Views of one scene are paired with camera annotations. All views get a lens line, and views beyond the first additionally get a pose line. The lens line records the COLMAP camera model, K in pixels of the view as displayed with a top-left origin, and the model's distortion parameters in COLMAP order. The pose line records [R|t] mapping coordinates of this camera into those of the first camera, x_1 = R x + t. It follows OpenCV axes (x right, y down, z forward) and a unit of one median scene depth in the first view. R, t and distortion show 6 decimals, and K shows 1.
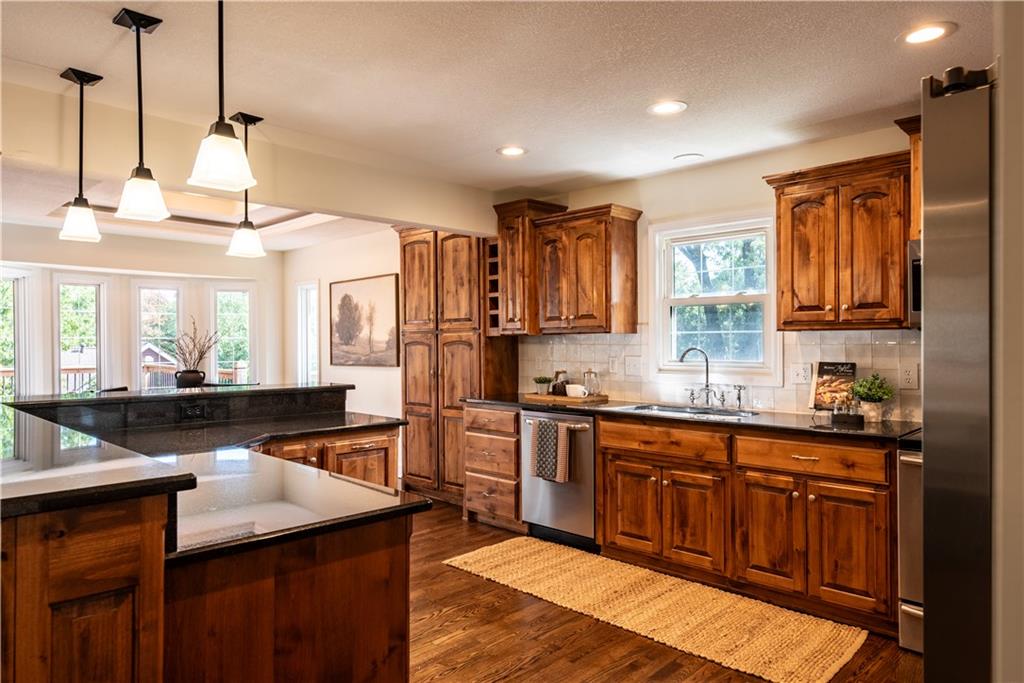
lens RADIAL K [[662.3, 0, 513.4], [0, 662.3, 345.1], [0, 0, 1]] dist [0.010311, -0.000997]
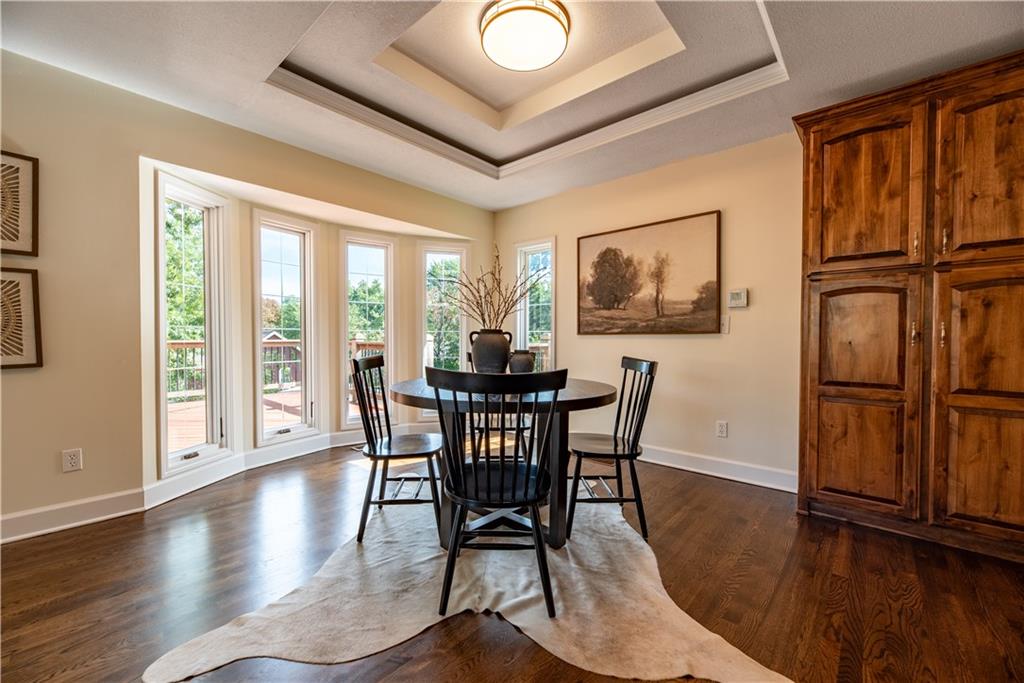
lens RADIAL K [[414.9, 0, 514.8], [0, 414.9, 343.3], [0, 0, 1]] dist [-0.001926, 0.000686]
pose [[0.998886, 0.008556, 0.046413, -0.713007], [-0.009104, 0.999891, 0.011602, 0.068053], [-0.046309, -0.012012, 0.998855, 0.877441]]
